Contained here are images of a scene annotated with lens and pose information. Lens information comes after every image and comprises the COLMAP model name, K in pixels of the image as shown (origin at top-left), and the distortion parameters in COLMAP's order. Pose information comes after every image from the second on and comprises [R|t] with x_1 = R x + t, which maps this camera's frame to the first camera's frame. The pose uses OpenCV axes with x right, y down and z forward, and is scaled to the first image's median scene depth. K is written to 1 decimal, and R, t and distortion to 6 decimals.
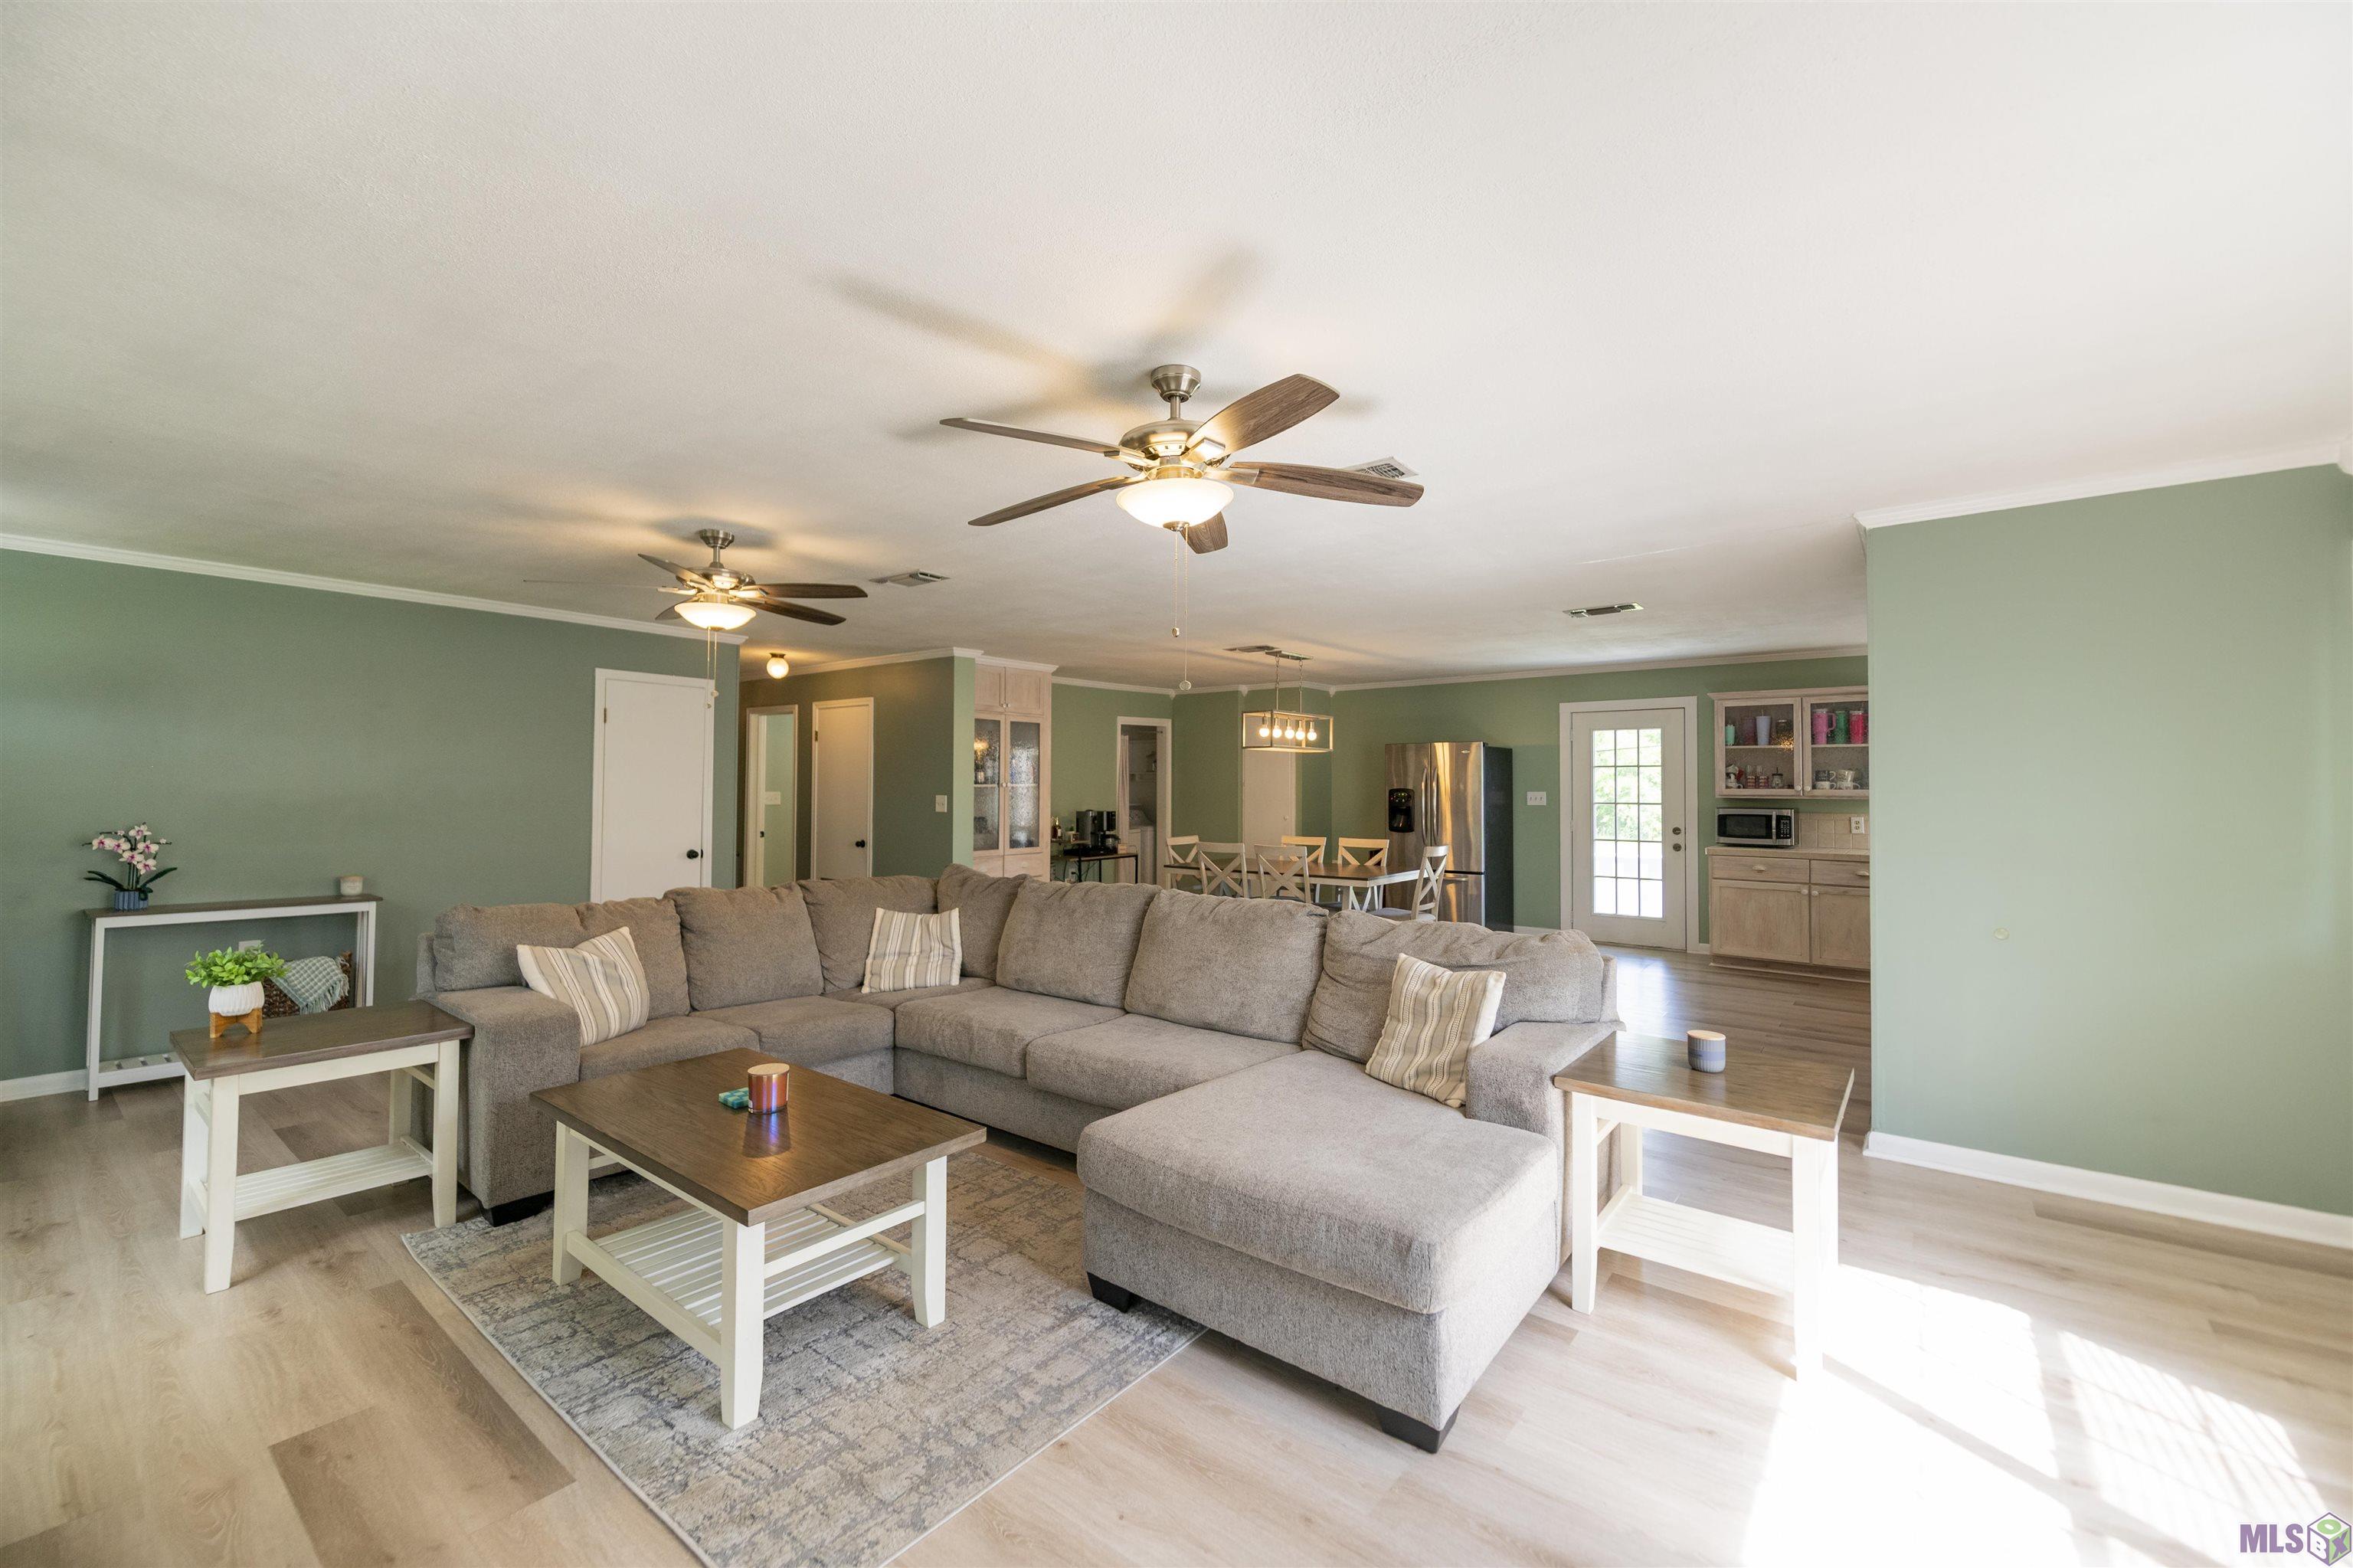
lens RADIAL K [[959.8, 0, 1172.8], [0, 959.8, 773.0], [0, 0, 1]] dist [-0.000649, -0.000028]
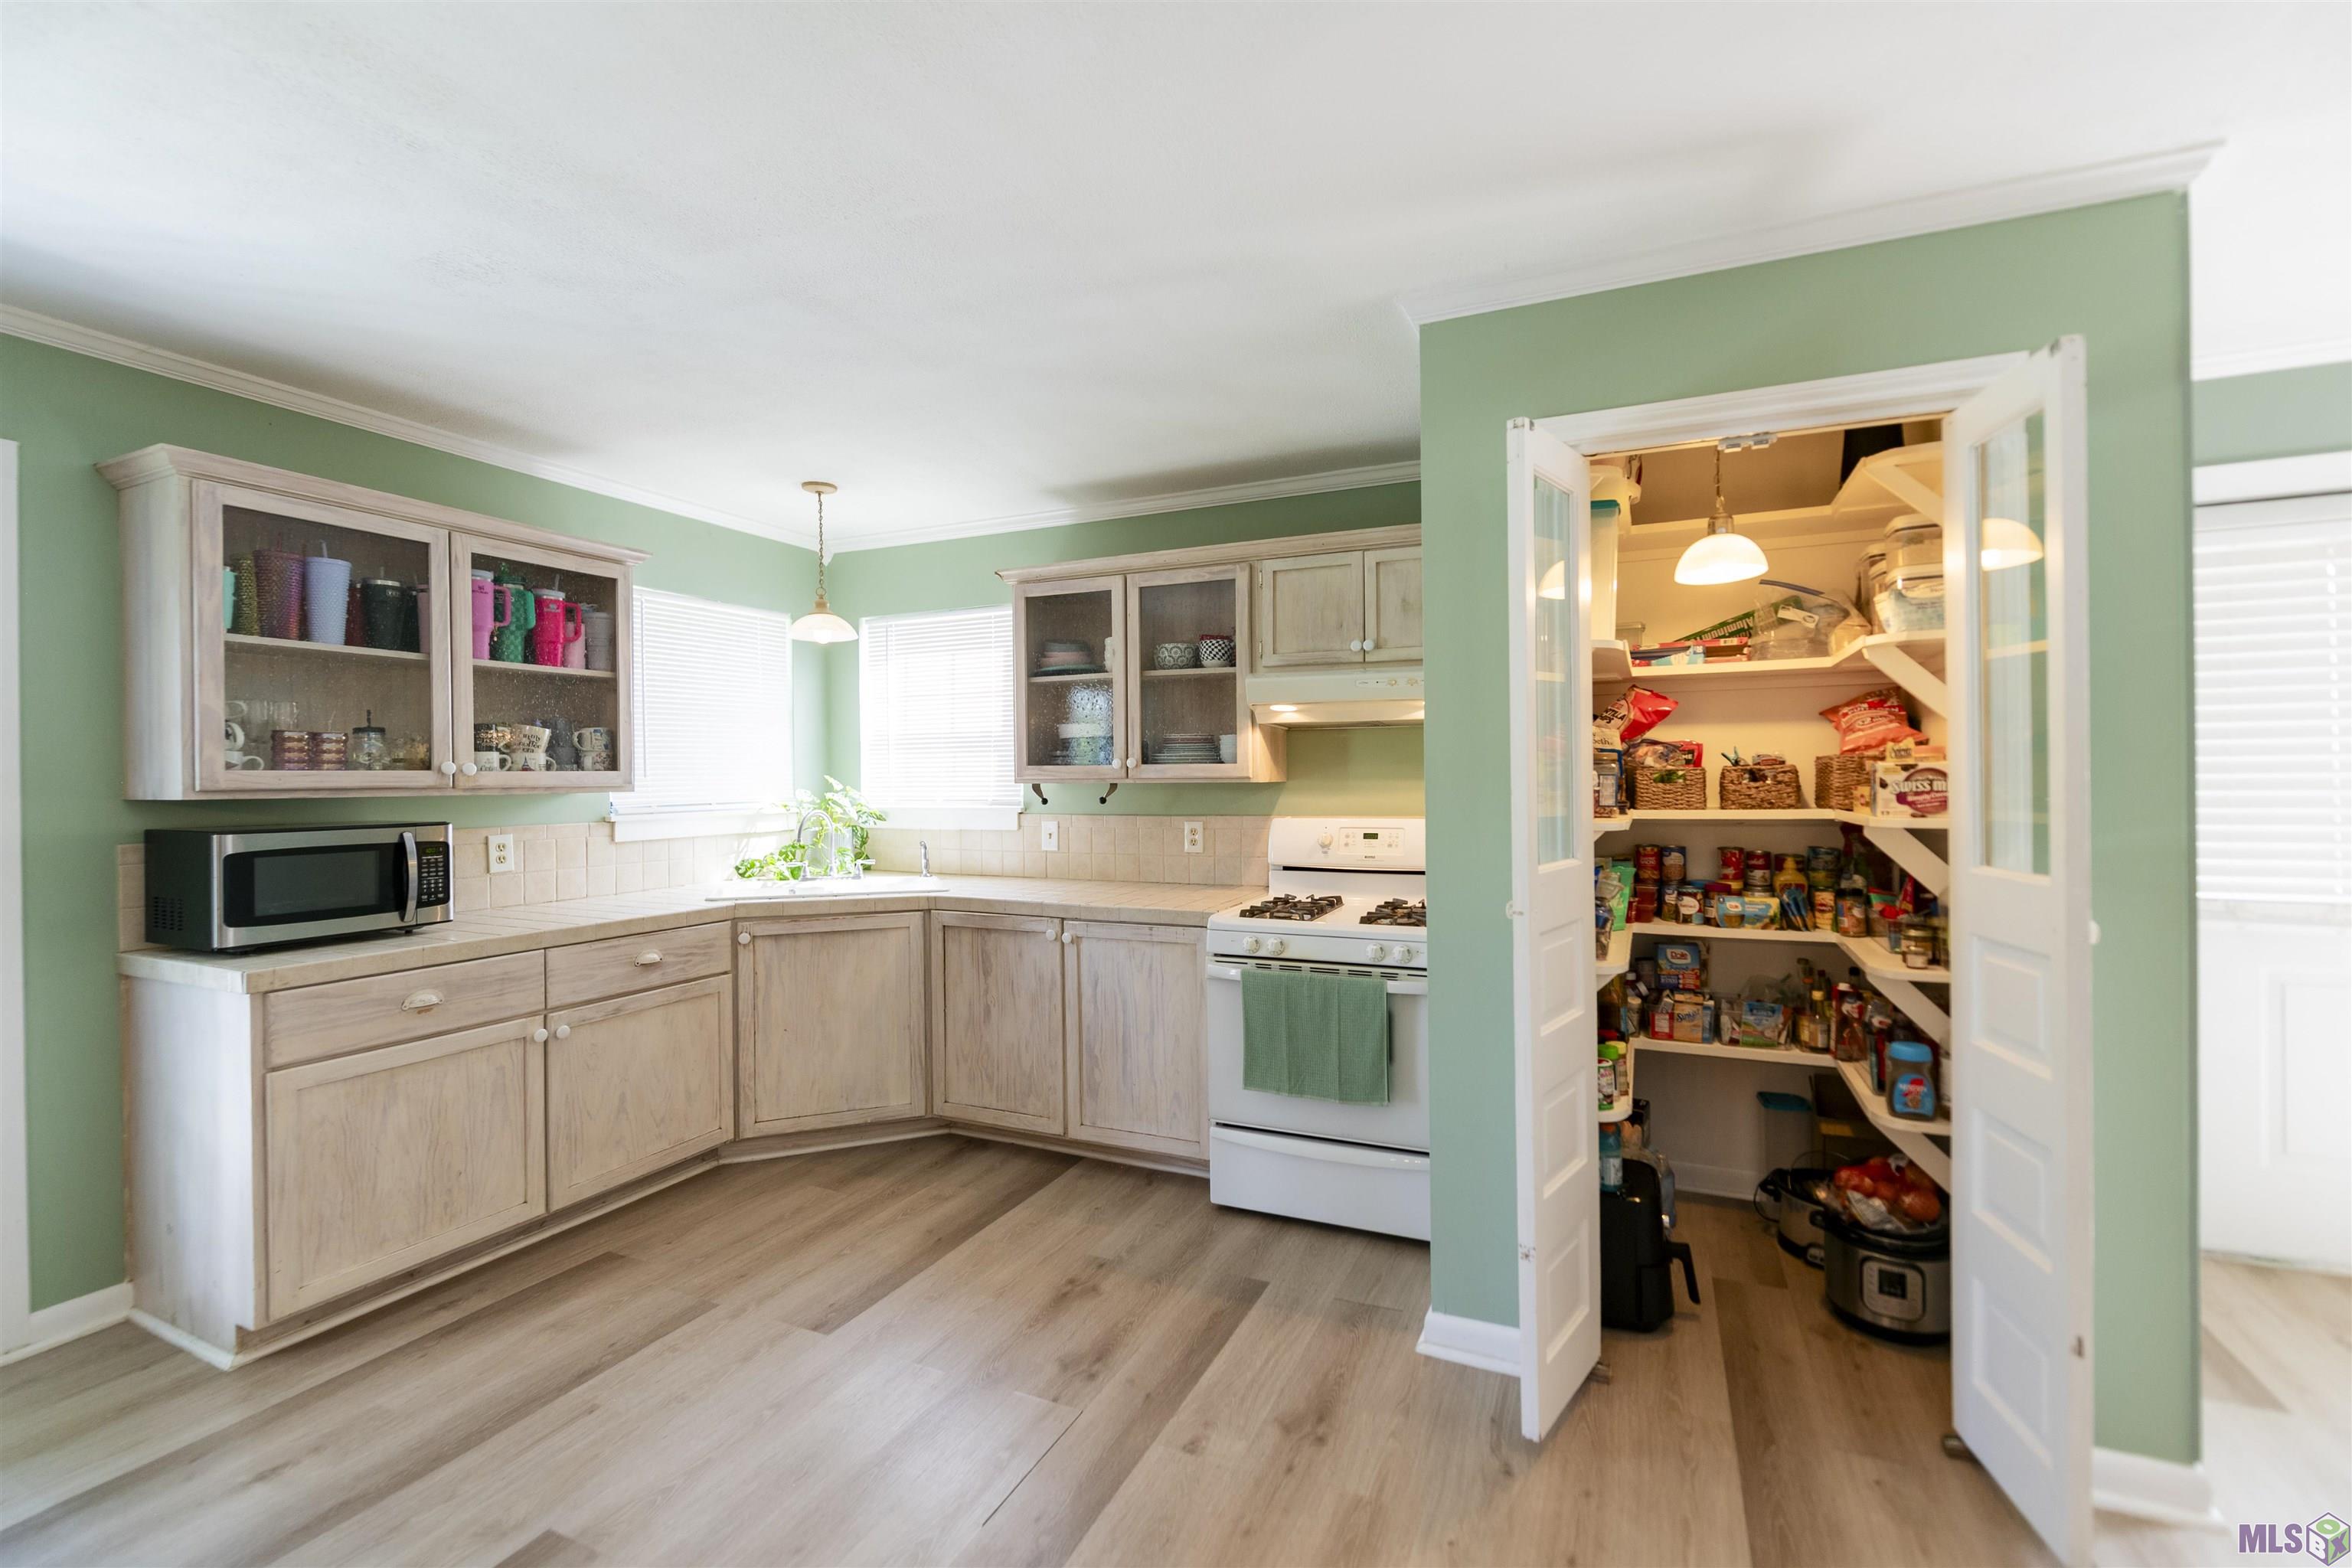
lens RADIAL K [[997.9, 0, 1205.3], [0, 997.9, 778.2], [0, 0, 1]] dist [-0.001824, -0.000350]
pose [[-0.260761, -0.002899, 0.965399, 0.179555], [-0.006258, 0.999980, 0.001313, 0.016326], [-0.965383, -0.005699, -0.260773, 0.757451]]
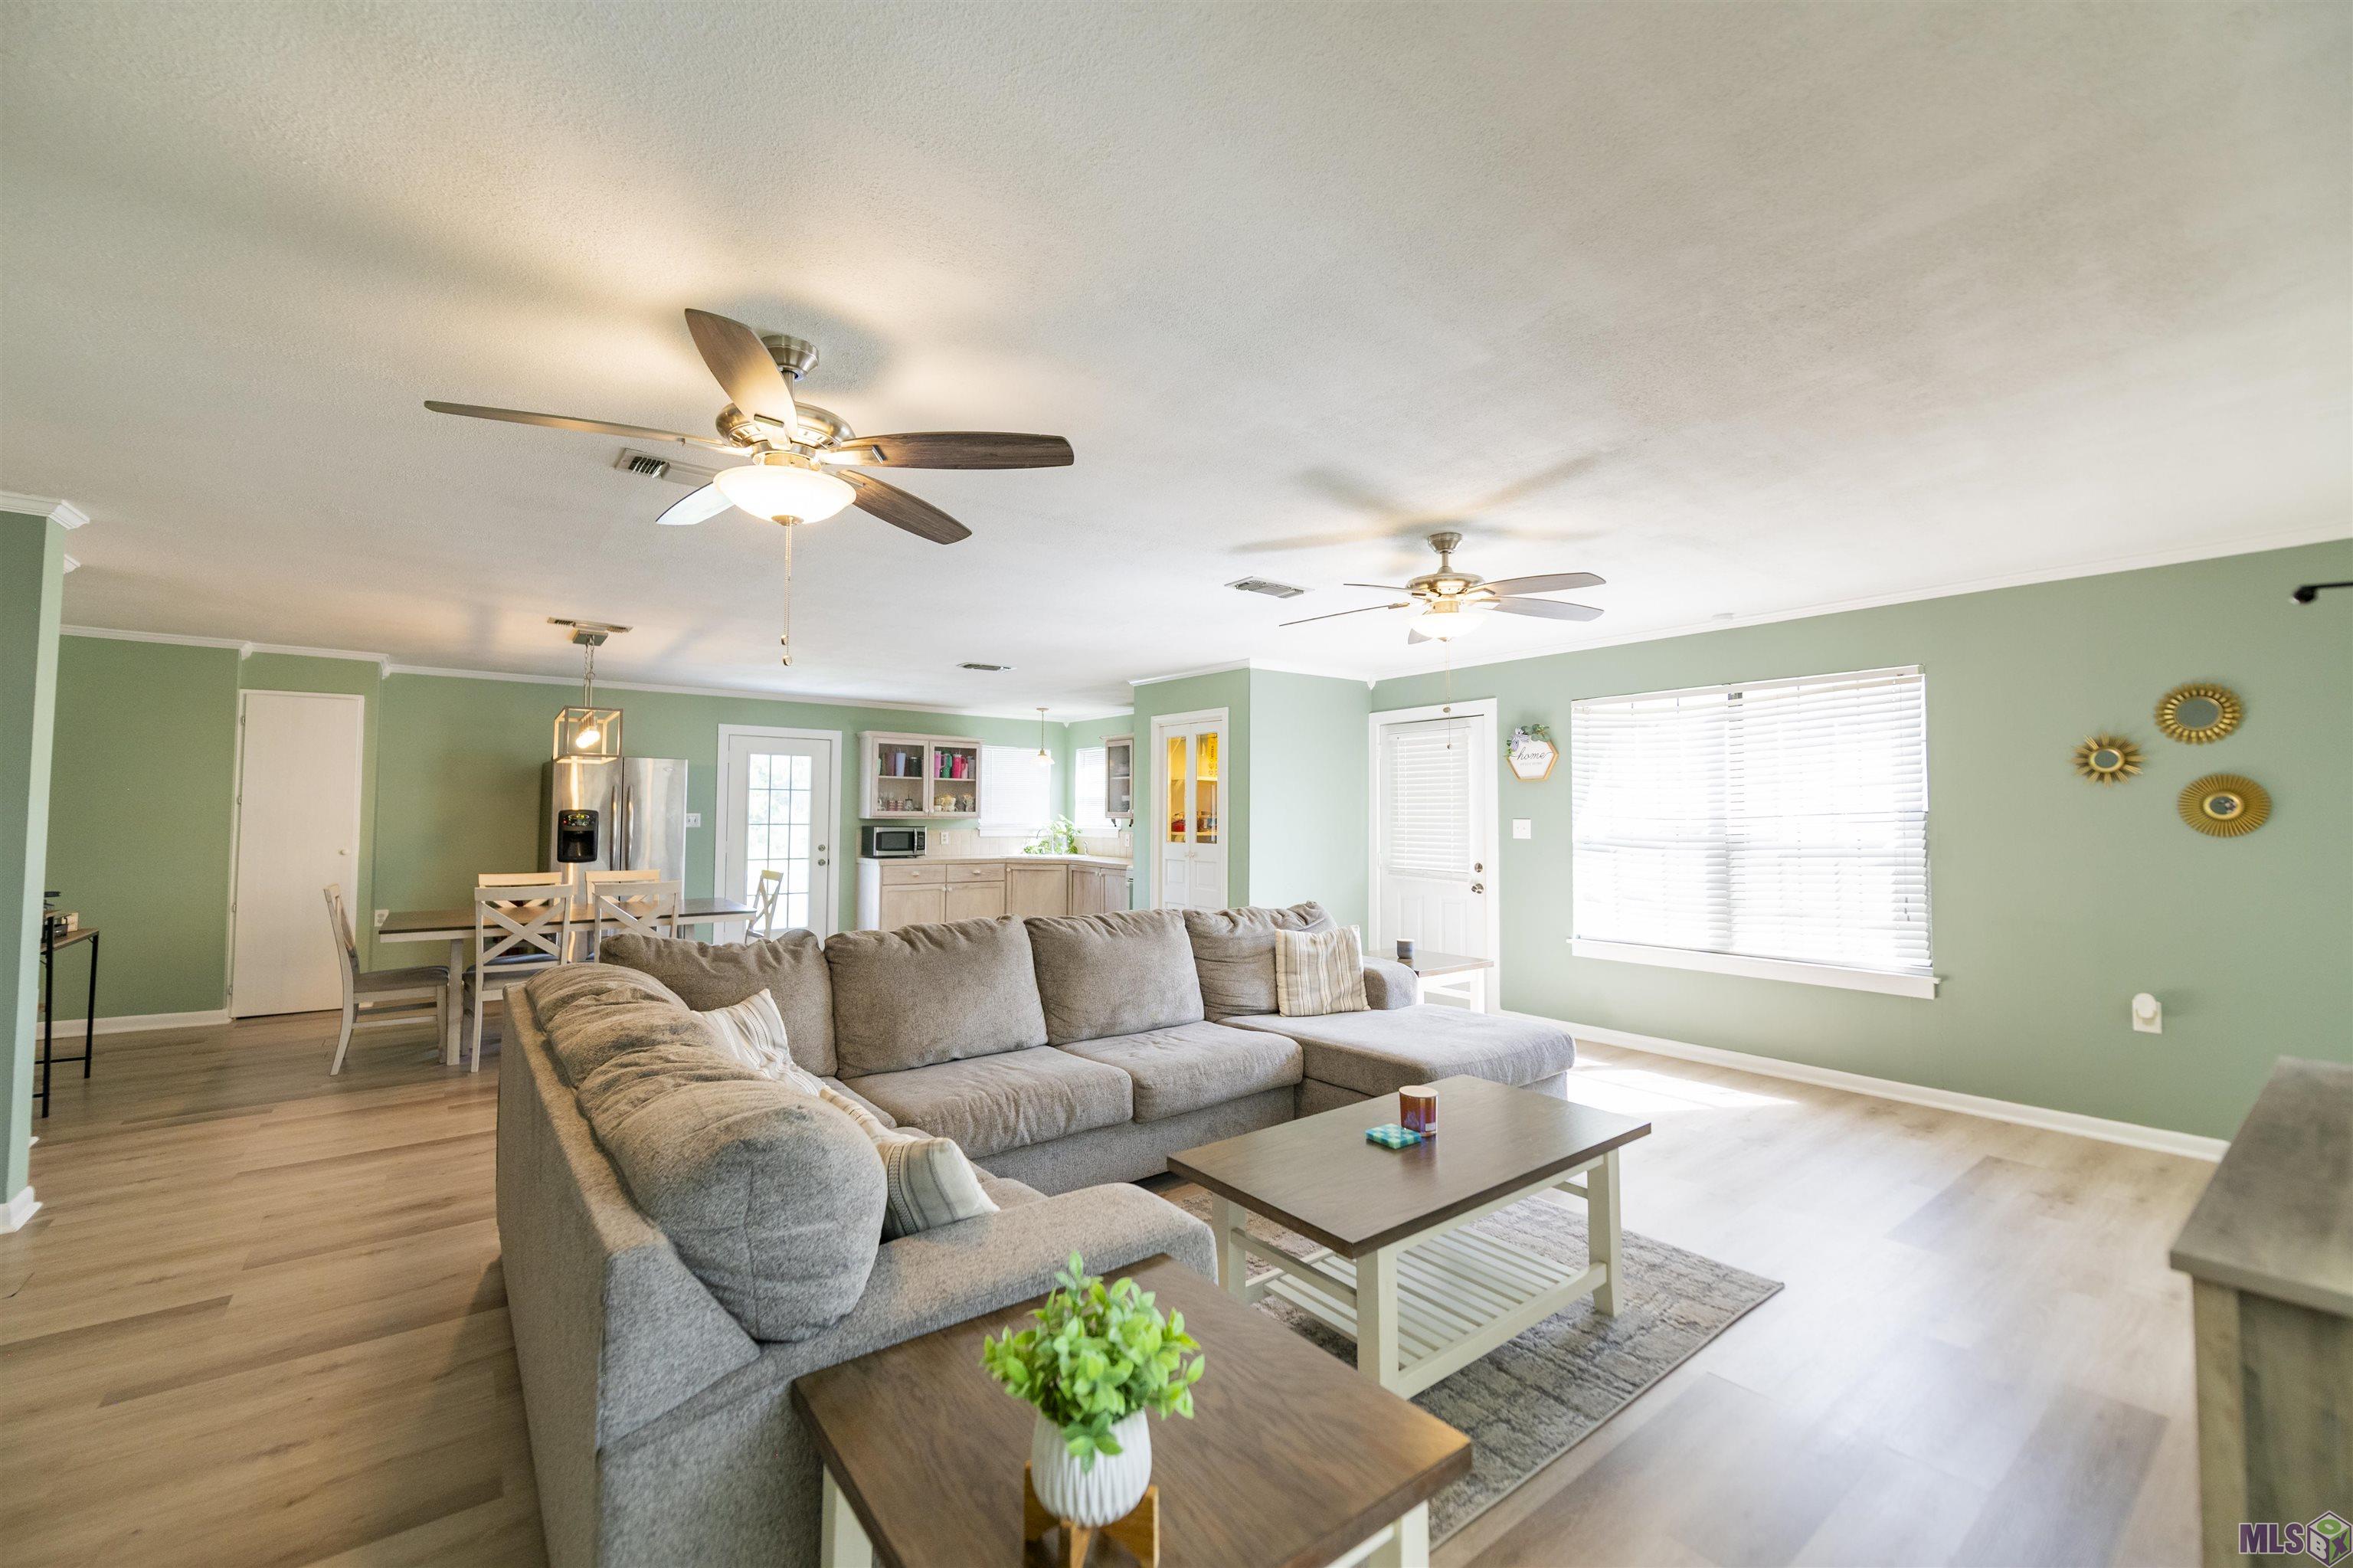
lens RADIAL K [[959.8, 0, 1172.8], [0, 959.8, 773.0], [0, 0, 1]] dist [-0.000649, -0.000028]
pose [[0.231745, 0.040175, 0.971947, -0.503127], [-0.020221, 0.999130, -0.036477, 0.004981], [-0.972566, -0.011200, 0.232356, 0.346122]]
